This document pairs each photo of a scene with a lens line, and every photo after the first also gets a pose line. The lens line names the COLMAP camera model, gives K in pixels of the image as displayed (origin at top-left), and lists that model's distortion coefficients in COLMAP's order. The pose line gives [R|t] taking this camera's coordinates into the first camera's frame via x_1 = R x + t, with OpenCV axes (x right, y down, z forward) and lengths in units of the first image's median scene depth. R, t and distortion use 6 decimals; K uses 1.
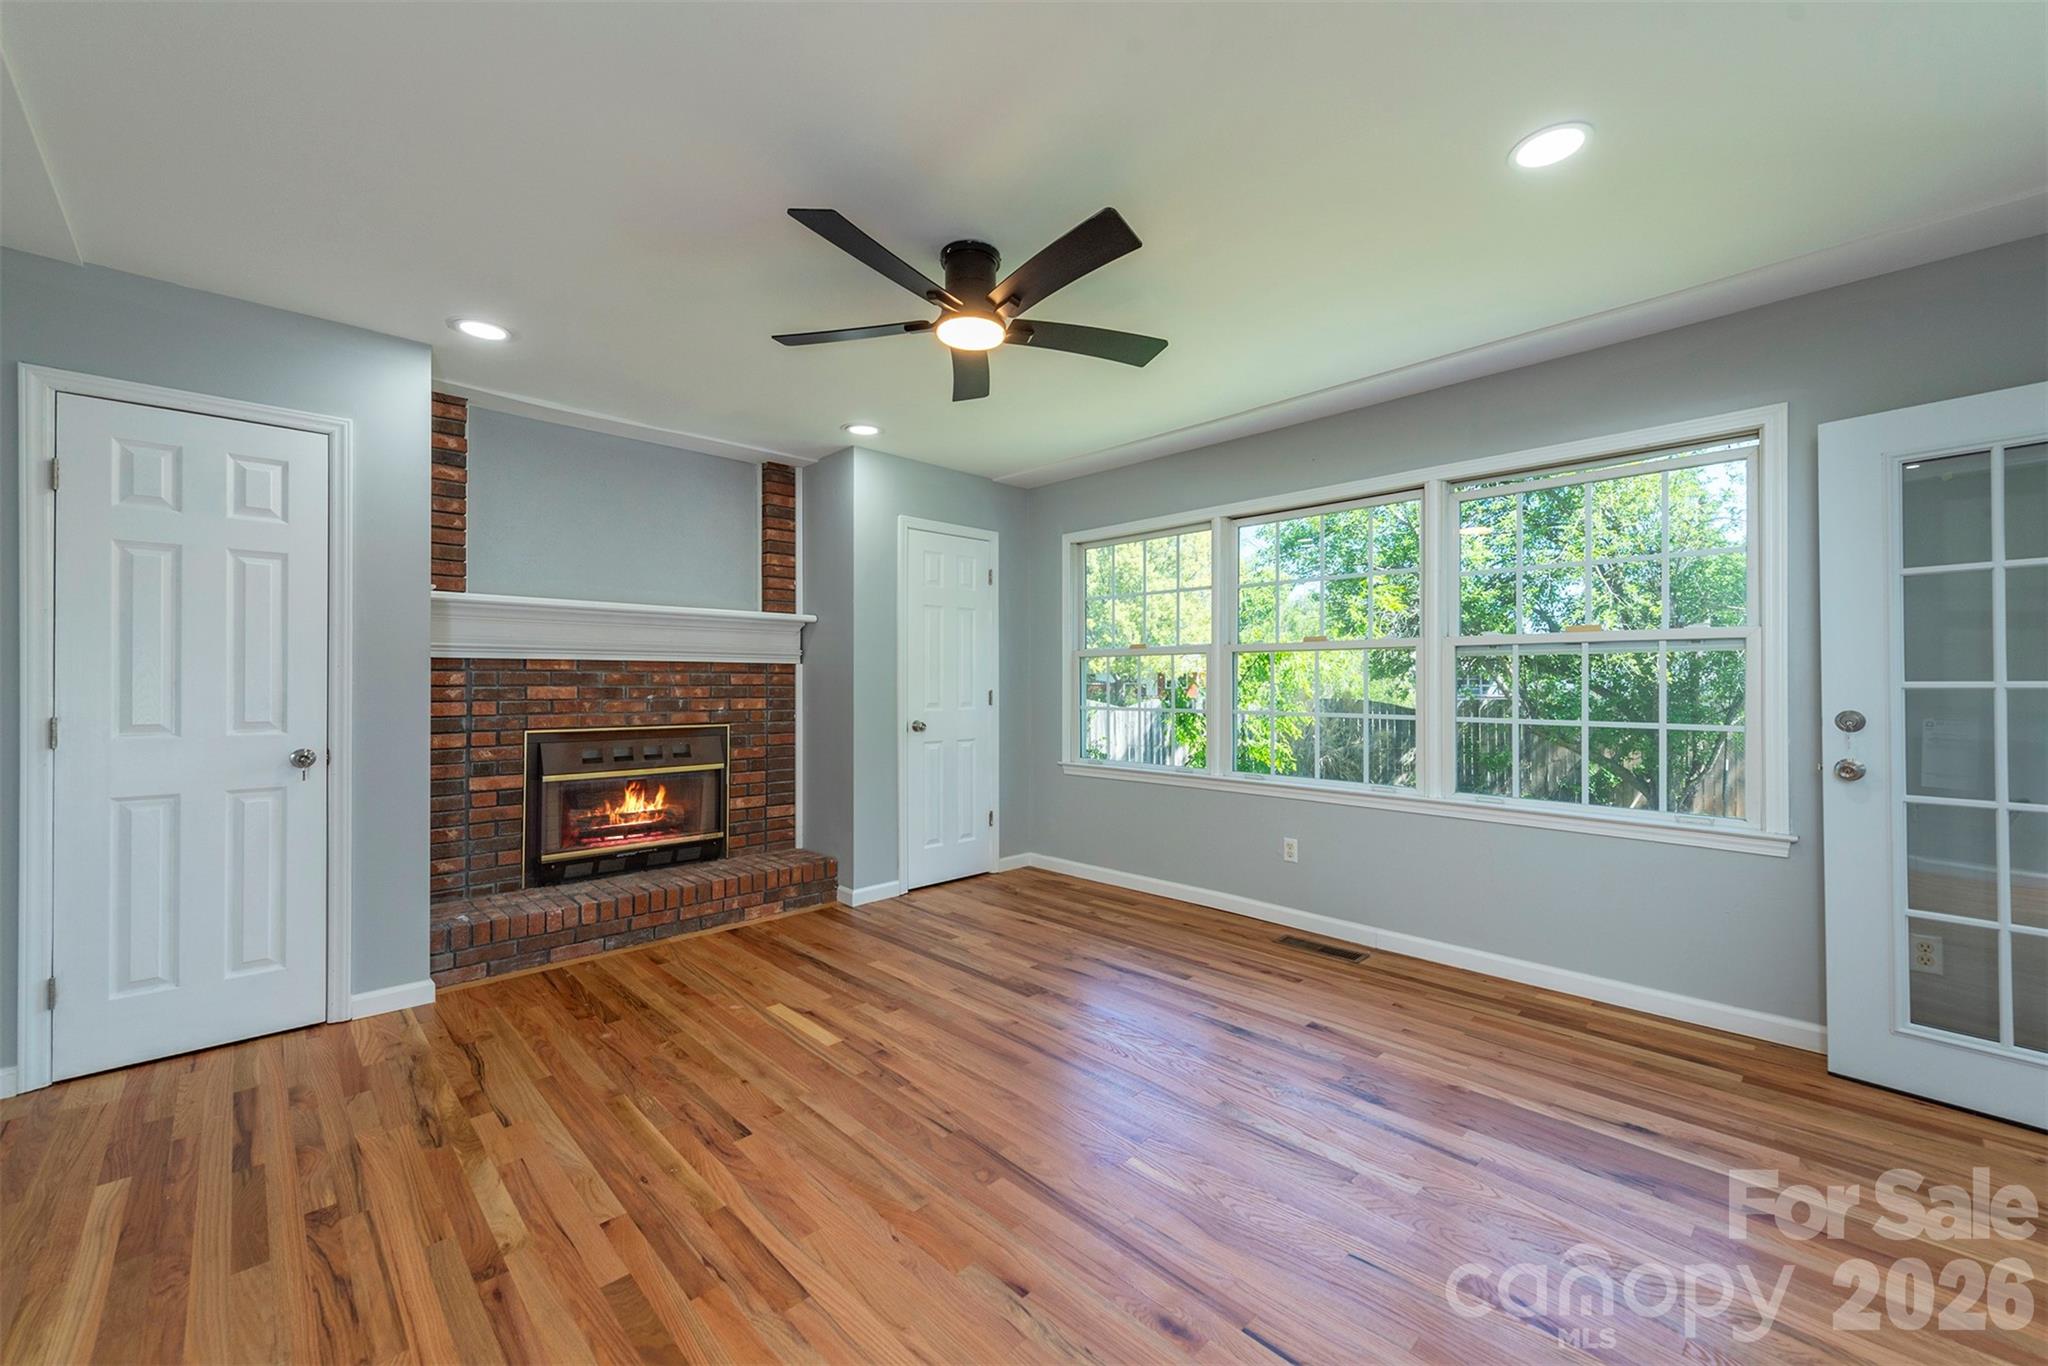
lens RADIAL K [[804.5, 0, 1029.0], [0, 804.5, 679.9], [0, 0, 1]] dist [0.001909, -0.000441]
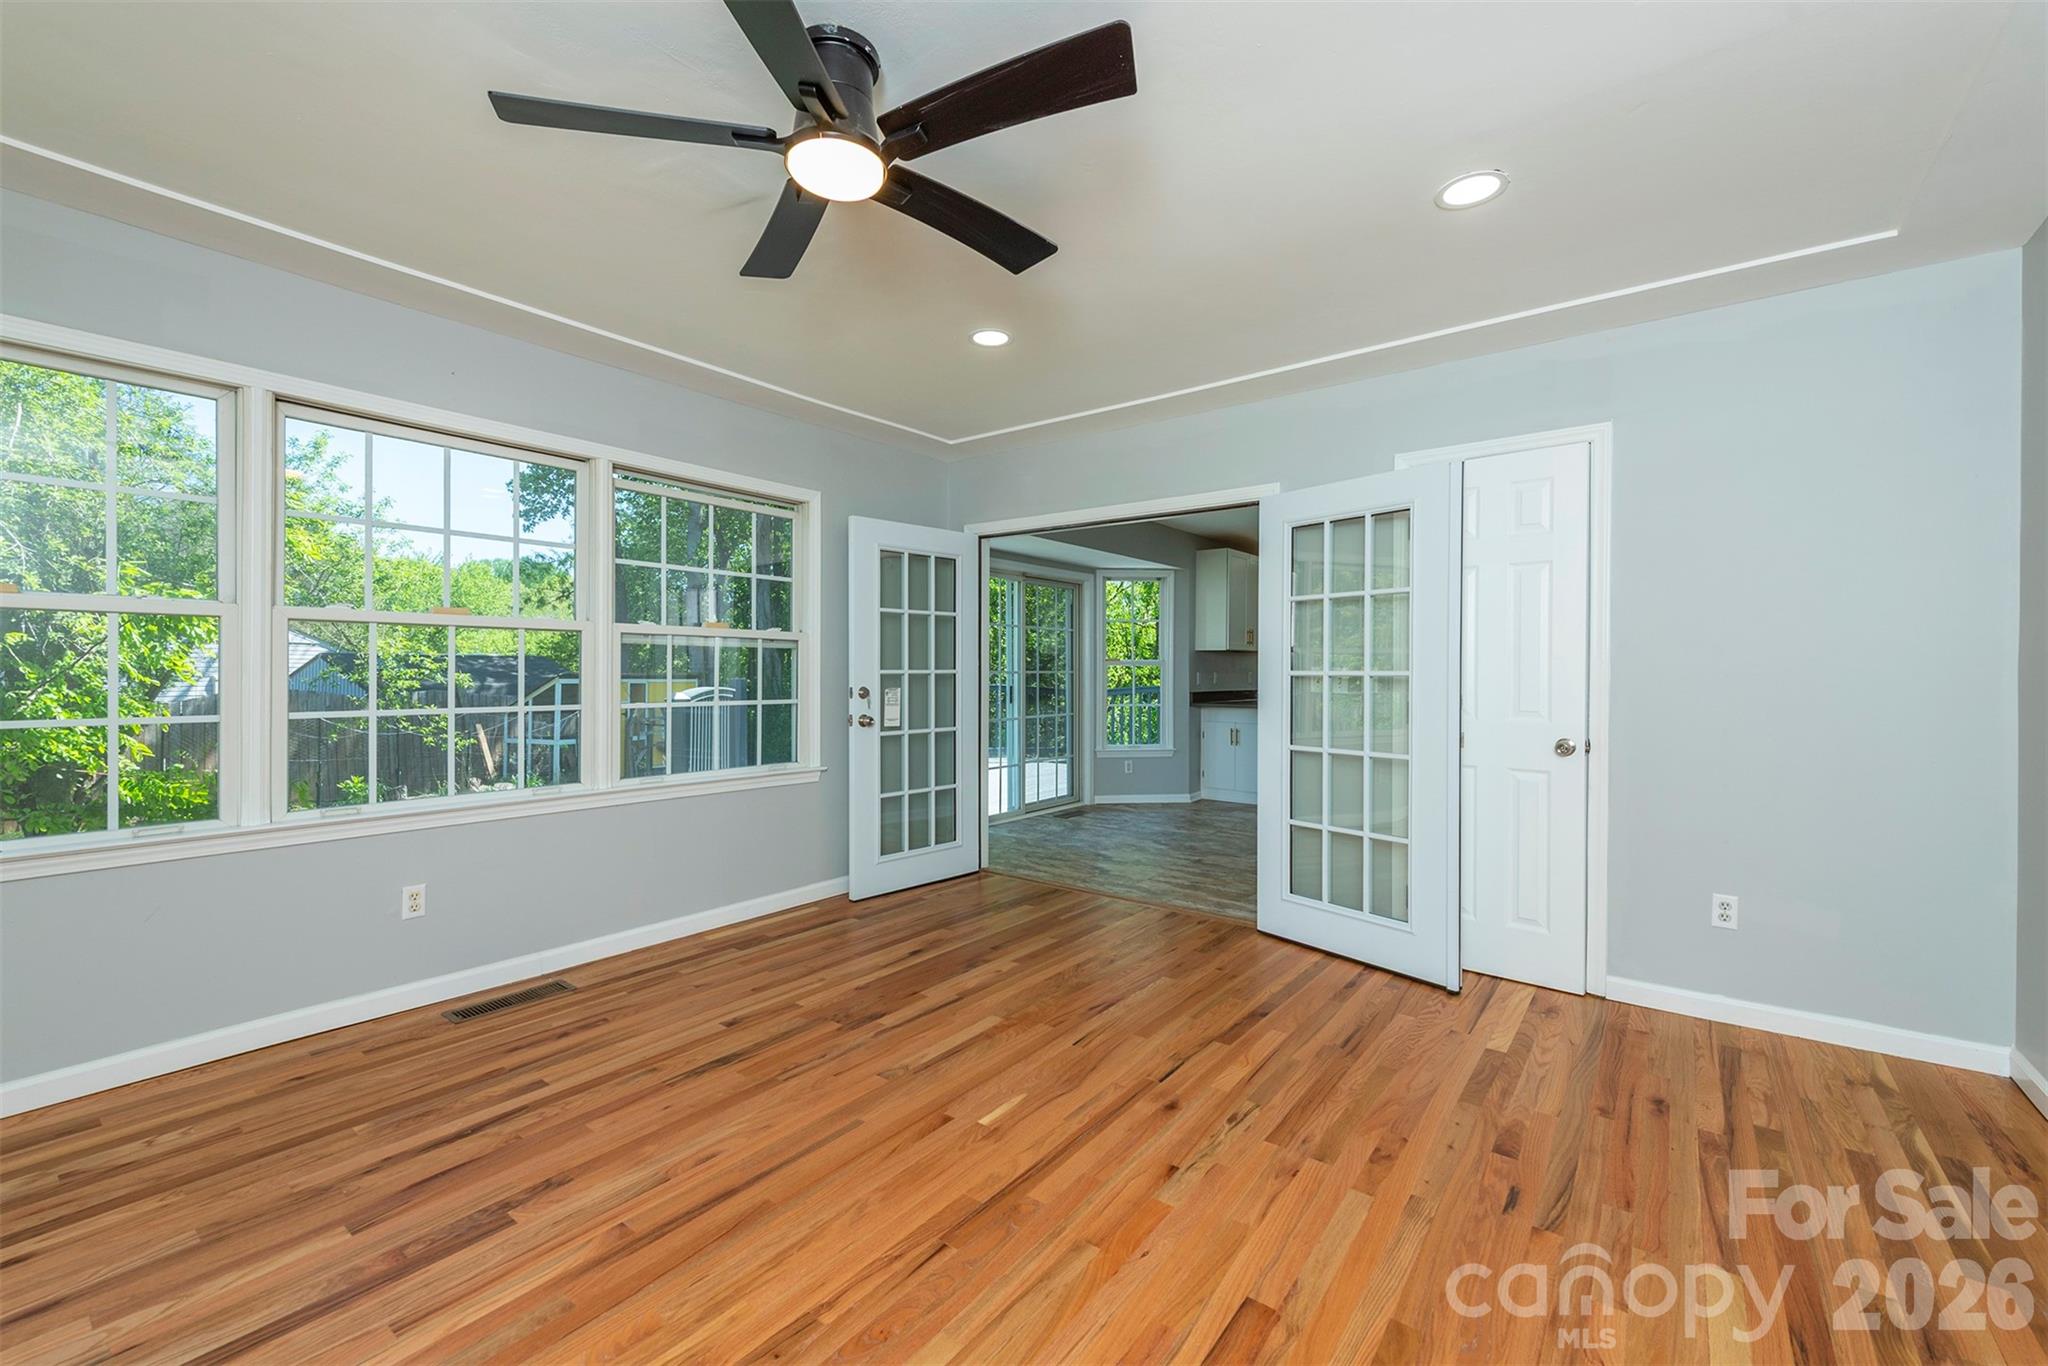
lens RADIAL K [[837.3, 0, 1024.0], [0, 837.3, 683.0], [0, 0, 1]] dist [0.015360, -0.009108]
pose [[-0.149178, -0.014313, 0.988707, -0.522780], [-0.006275, 0.999889, 0.013528, 0.002477], [-0.988790, -0.004186, -0.149252, 0.603787]]
